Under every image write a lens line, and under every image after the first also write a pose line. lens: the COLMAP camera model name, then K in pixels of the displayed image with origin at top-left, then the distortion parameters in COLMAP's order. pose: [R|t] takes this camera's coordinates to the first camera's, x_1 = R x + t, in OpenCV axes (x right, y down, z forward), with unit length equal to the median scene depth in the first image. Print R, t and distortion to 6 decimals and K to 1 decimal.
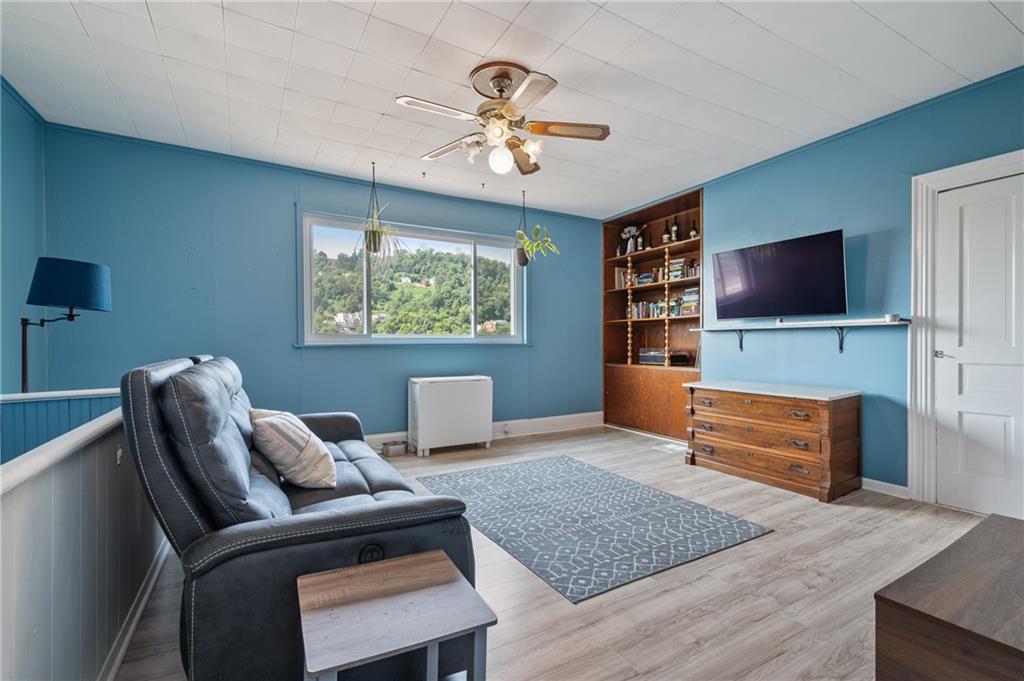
lens RADIAL K [[464.1, 0, 512.0], [0, 464.1, 340.5], [0, 0, 1]] dist [-0.001154, -0.000195]
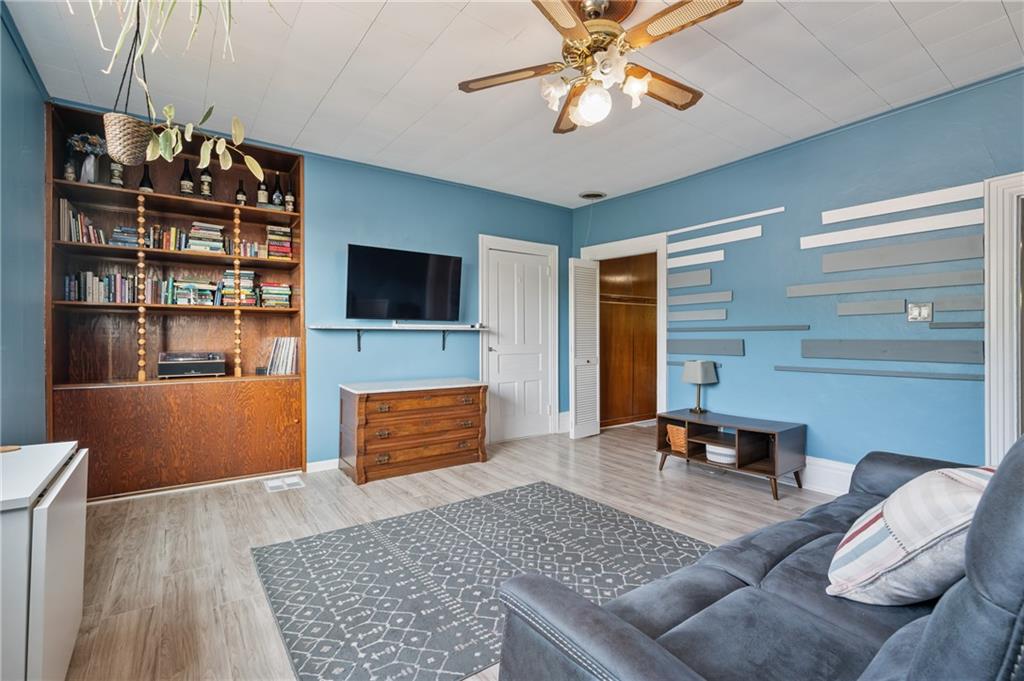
lens RADIAL K [[463.0, 0, 512.0], [0, 463.0, 340.5], [0, 0, 1]] dist [-0.002035, -0.000190]
pose [[-0.116650, 0.002269, 0.993170, -0.600281], [-0.002410, 0.999994, -0.002567, 0.001496], [-0.993170, -0.002693, -0.116644, 0.975111]]
